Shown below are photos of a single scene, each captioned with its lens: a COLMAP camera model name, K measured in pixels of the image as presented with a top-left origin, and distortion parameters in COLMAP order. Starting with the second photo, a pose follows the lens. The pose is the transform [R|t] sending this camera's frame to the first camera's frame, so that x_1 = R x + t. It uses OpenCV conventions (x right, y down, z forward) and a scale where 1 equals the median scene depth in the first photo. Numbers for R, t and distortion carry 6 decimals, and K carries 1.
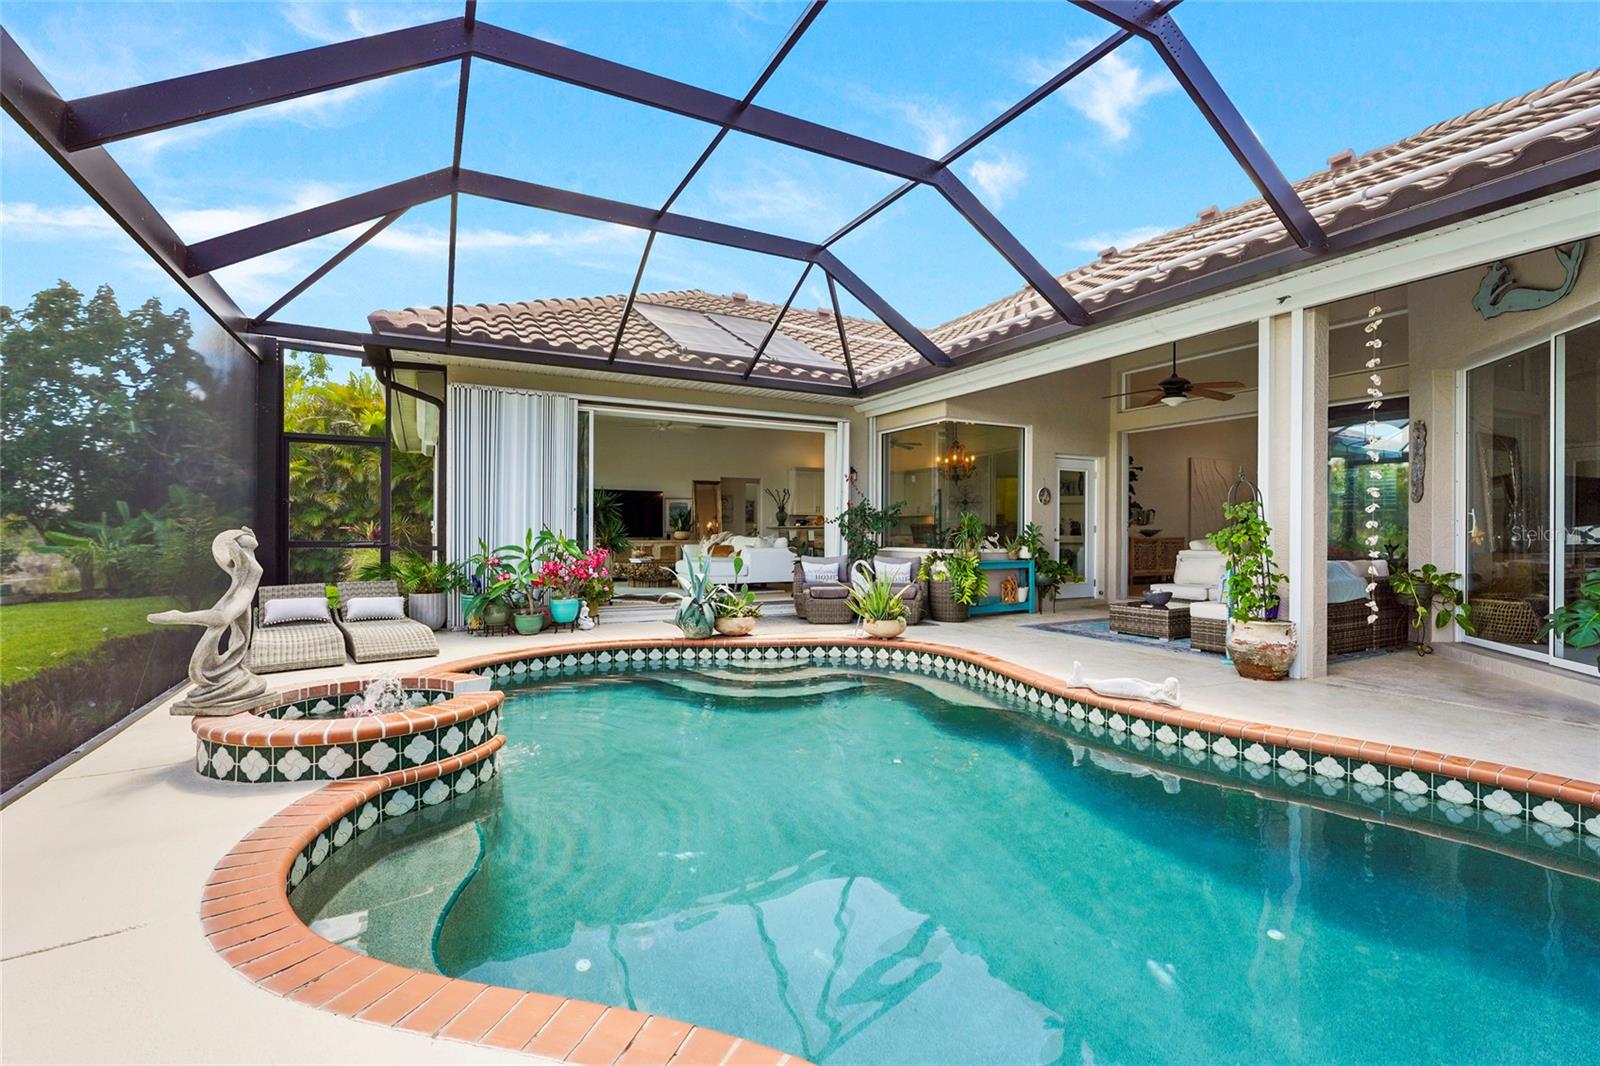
lens RADIAL K [[716.7, 0, 800.0], [0, 716.7, 533.0], [0, 0, 1]] dist [-0.000988, 0.000356]
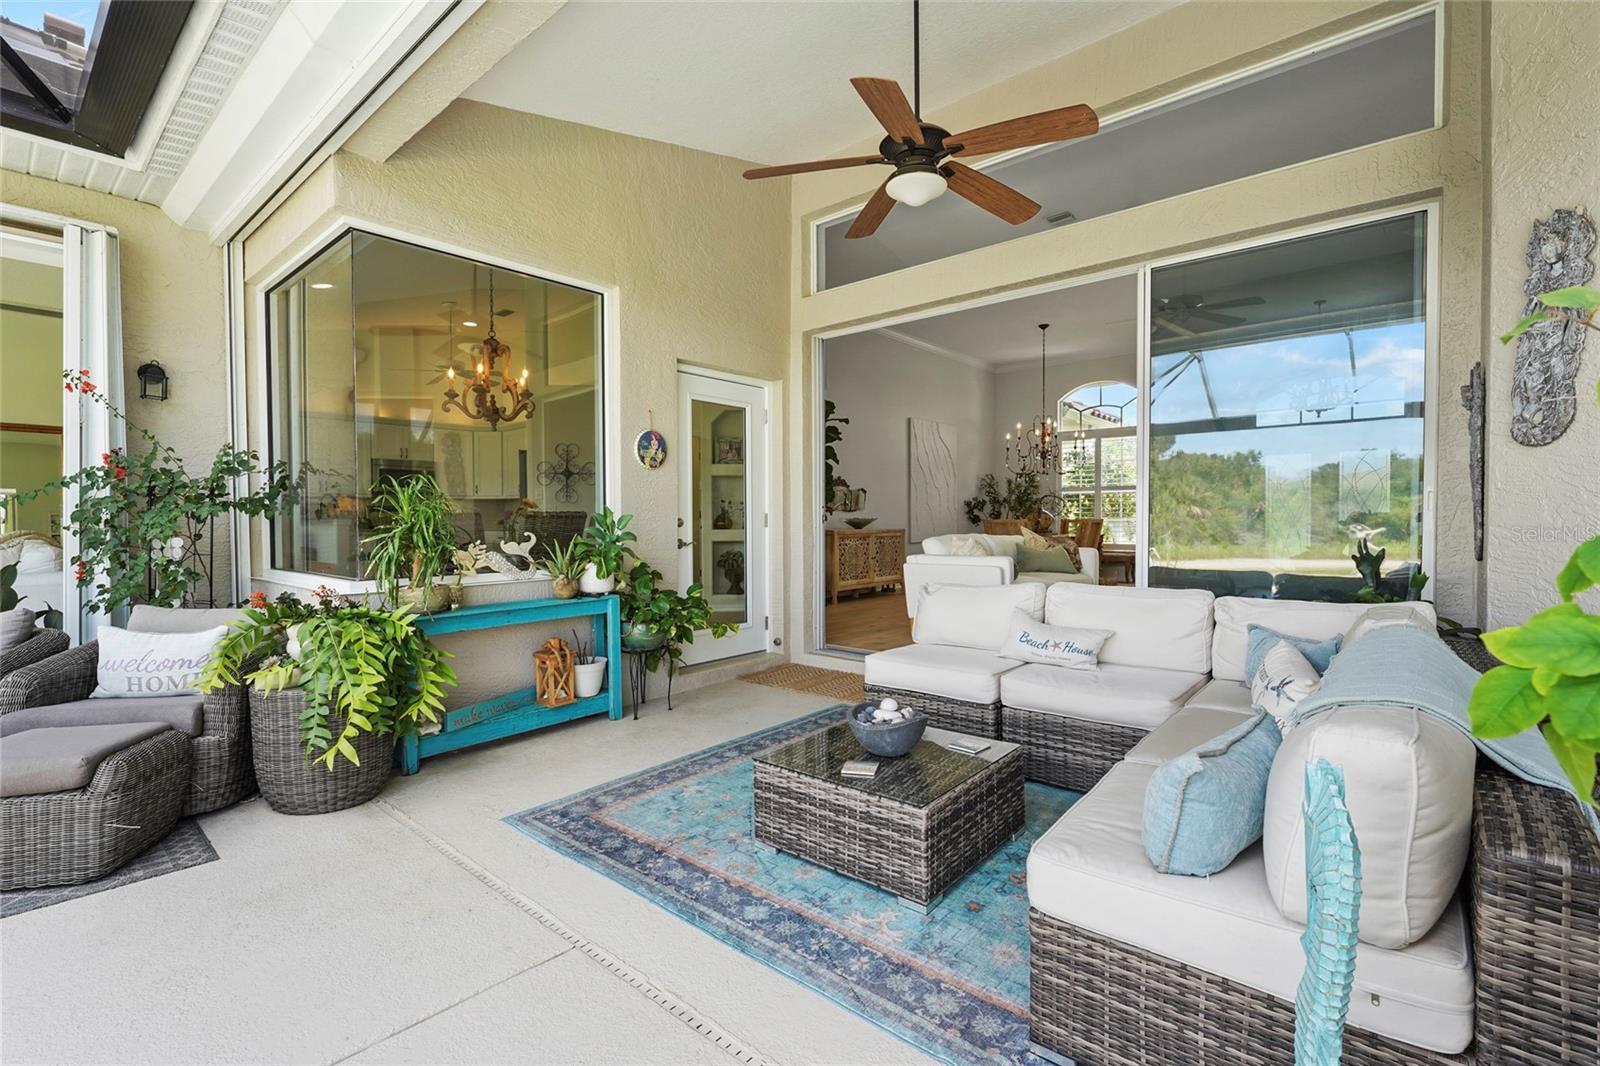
lens RADIAL K [[716.7, 0, 800.0], [0, 716.7, 533.0], [0, 0, 1]] dist [-0.000988, 0.000356]
pose [[0.931088, -0.017684, 0.364366, 0.260530], [0.011392, 0.999747, 0.019409, -0.006052], [-0.364617, -0.013921, 0.931054, 0.538276]]
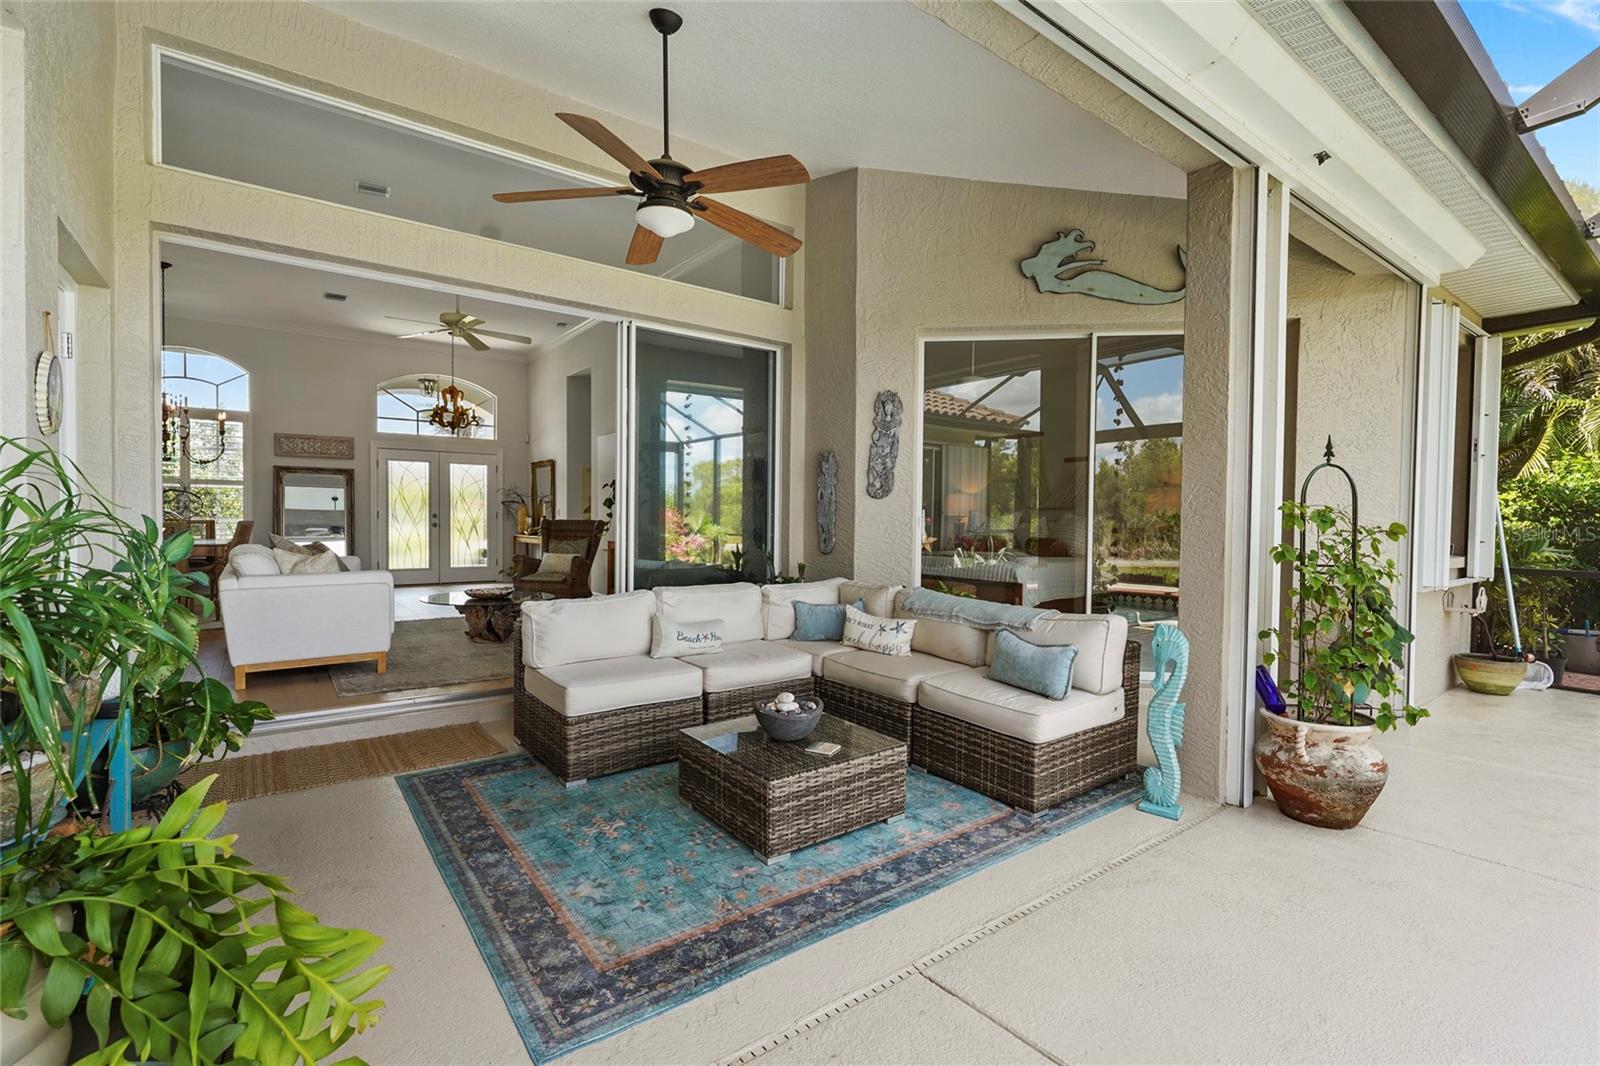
lens RADIAL K [[716.7, 0, 800.0], [0, 716.7, 533.0], [0, 0, 1]] dist [-0.000988, 0.000356]
pose [[-0.148142, -0.029260, 0.988533, 0.082678], [-0.006829, 0.999569, 0.028563, -0.017710], [-0.988943, -0.002519, -0.148278, 0.806130]]
